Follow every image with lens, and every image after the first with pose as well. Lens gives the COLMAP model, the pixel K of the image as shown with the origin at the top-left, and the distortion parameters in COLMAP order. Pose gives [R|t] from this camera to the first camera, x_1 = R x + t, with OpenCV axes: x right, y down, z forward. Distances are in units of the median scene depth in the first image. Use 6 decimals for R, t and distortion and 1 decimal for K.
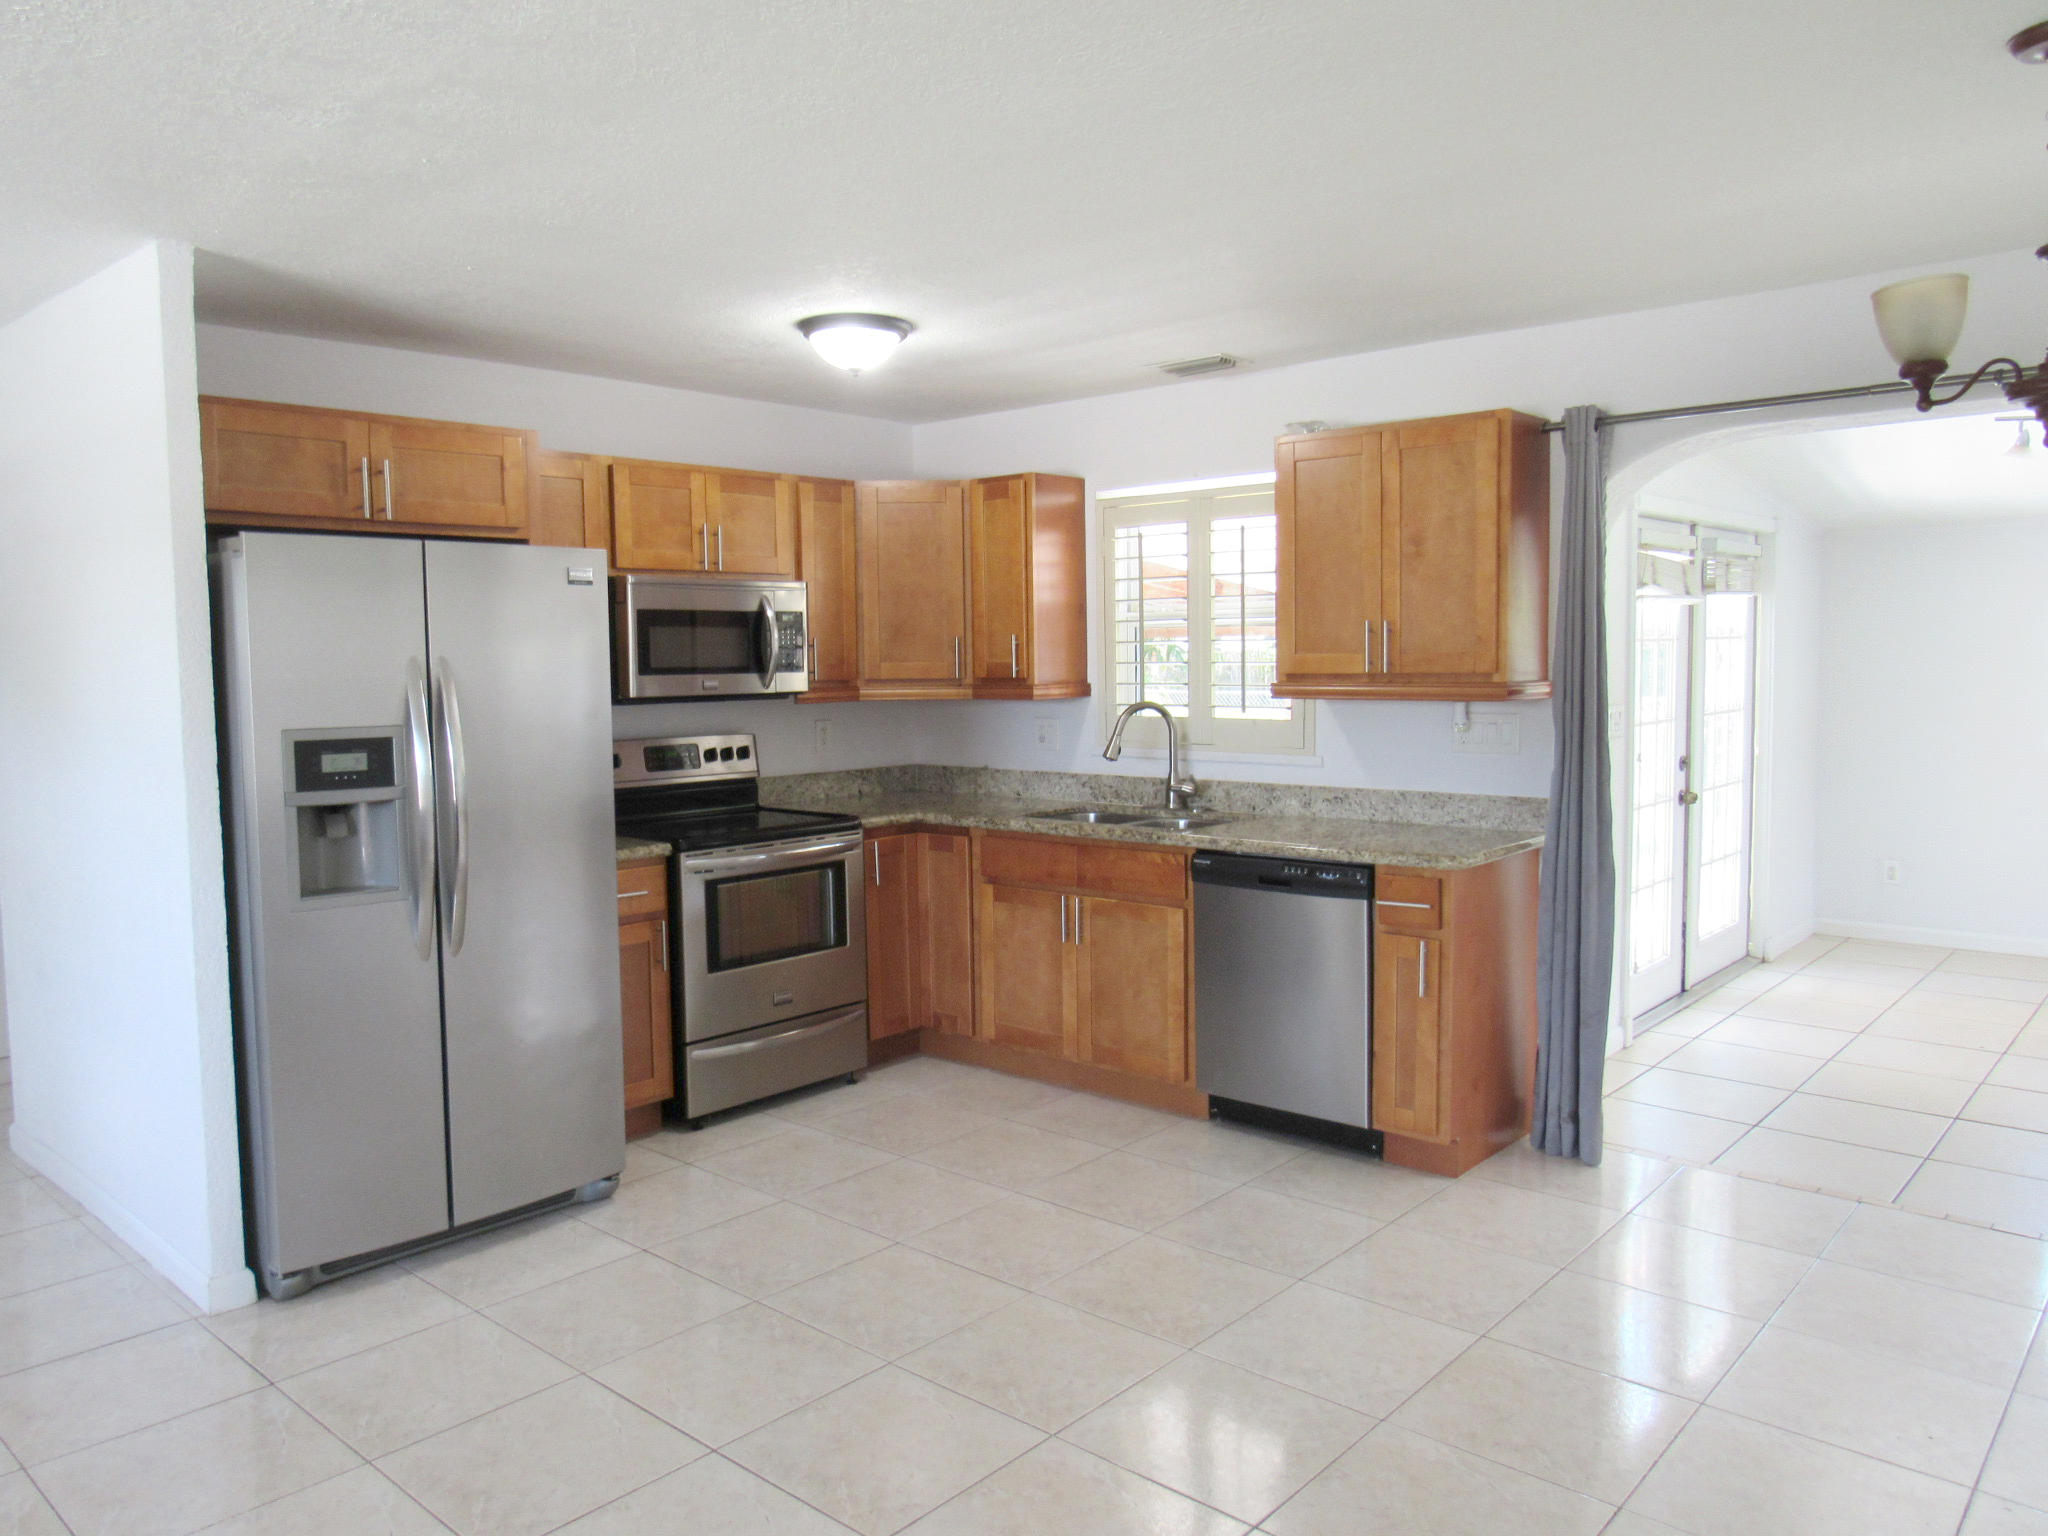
lens RADIAL K [[1461.1, 0, 1006.4], [0, 1461.1, 769.5], [0, 0, 1]] dist [-0.028376, 0.007651]
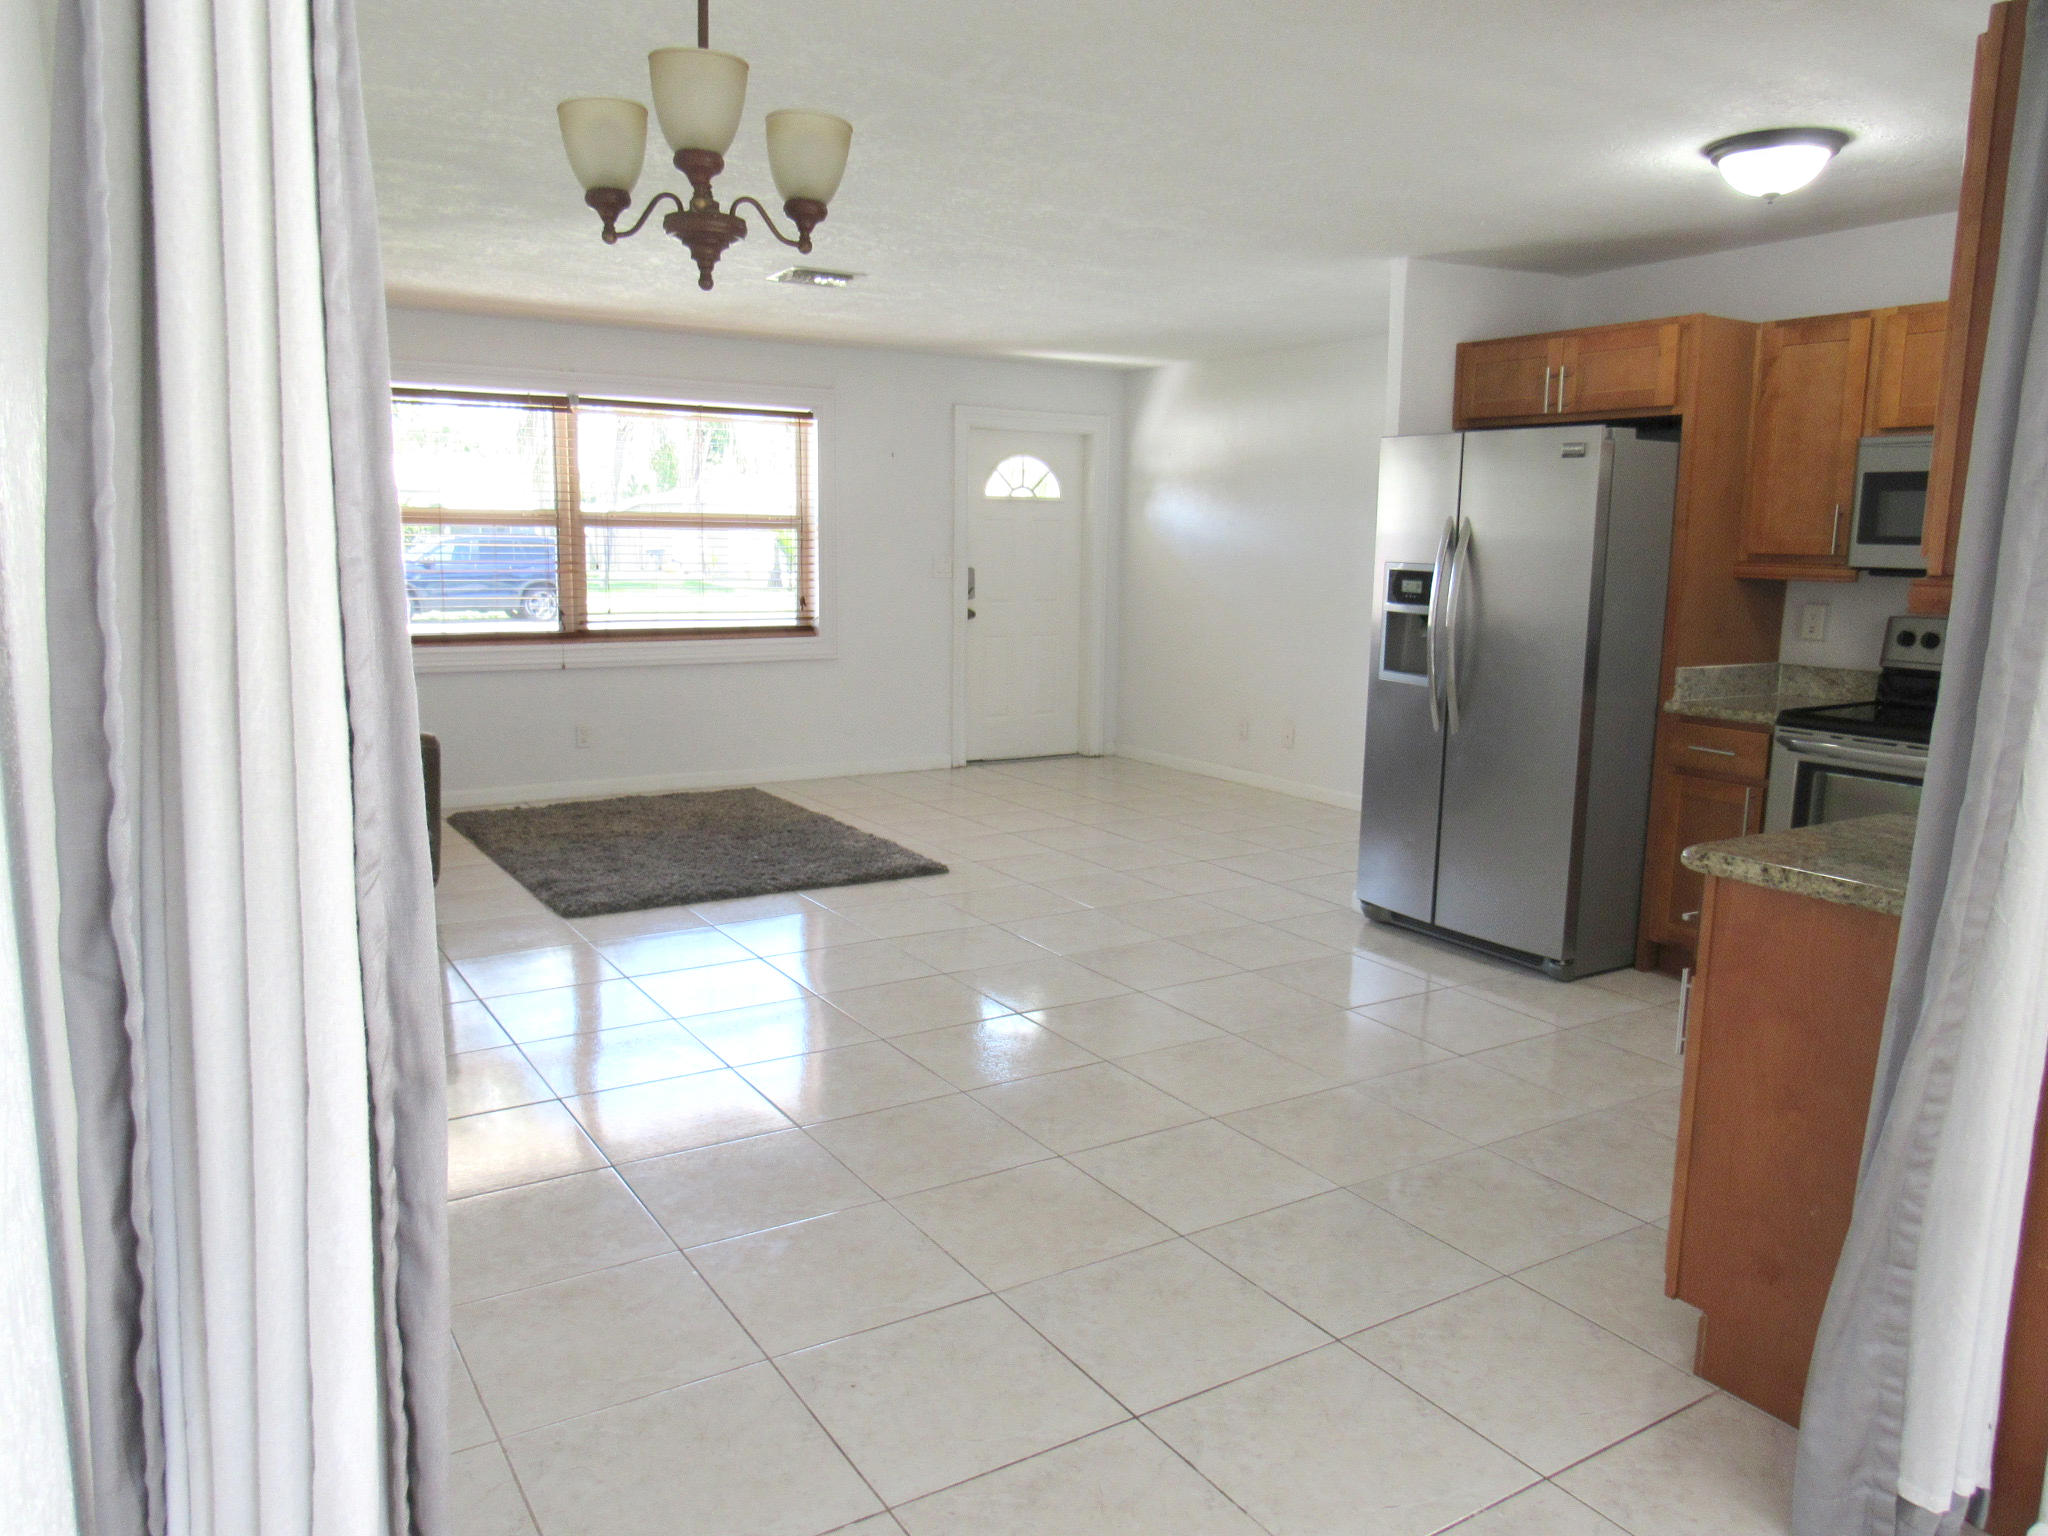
lens RADIAL K [[1461.1, 0, 1012.2], [0, 1461.1, 768.8], [0, 0, 1]] dist [-0.028376, 0.007651]
pose [[-0.279282, 0.162593, -0.946343, 0.873594], [-0.087246, 0.977186, 0.193640, -0.059636], [0.956237, 0.136645, -0.258725, 0.792824]]
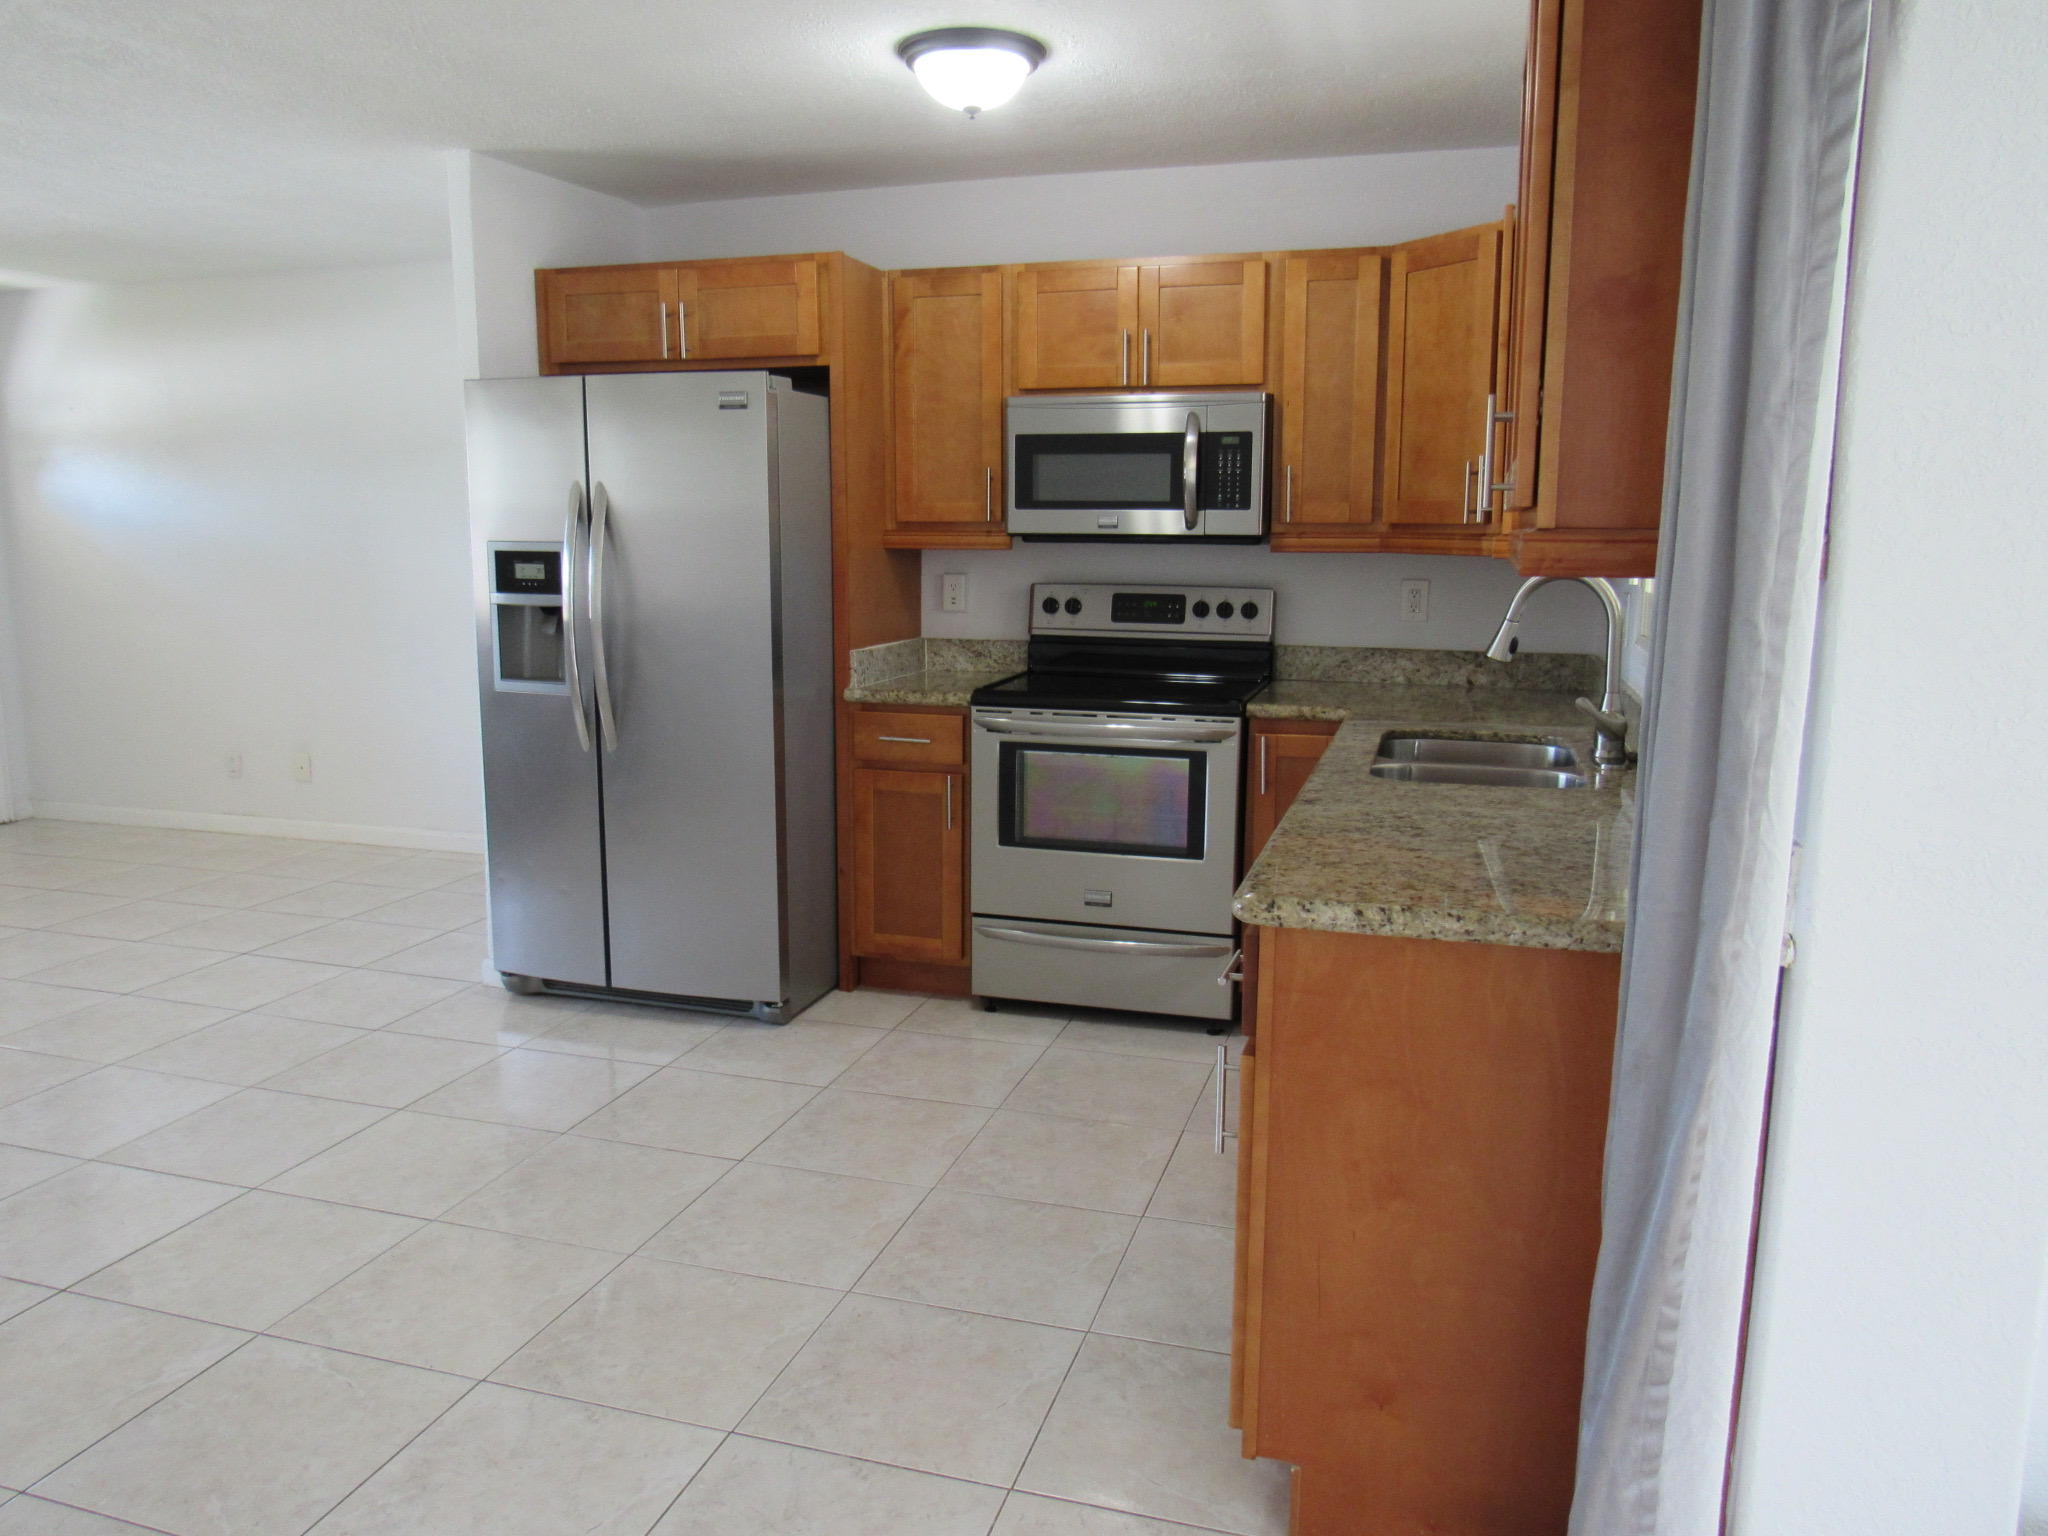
lens RADIAL K [[1461.1, 0, 1019.0], [0, 1461.1, 765.2], [0, 0, 1]] dist [-0.028376, 0.007651]
pose [[0.426262, 0.161106, -0.890138, 0.624640], [-0.081225, 0.986855, 0.139714, -0.036780], [0.900946, 0.012747, 0.433744, 0.656421]]
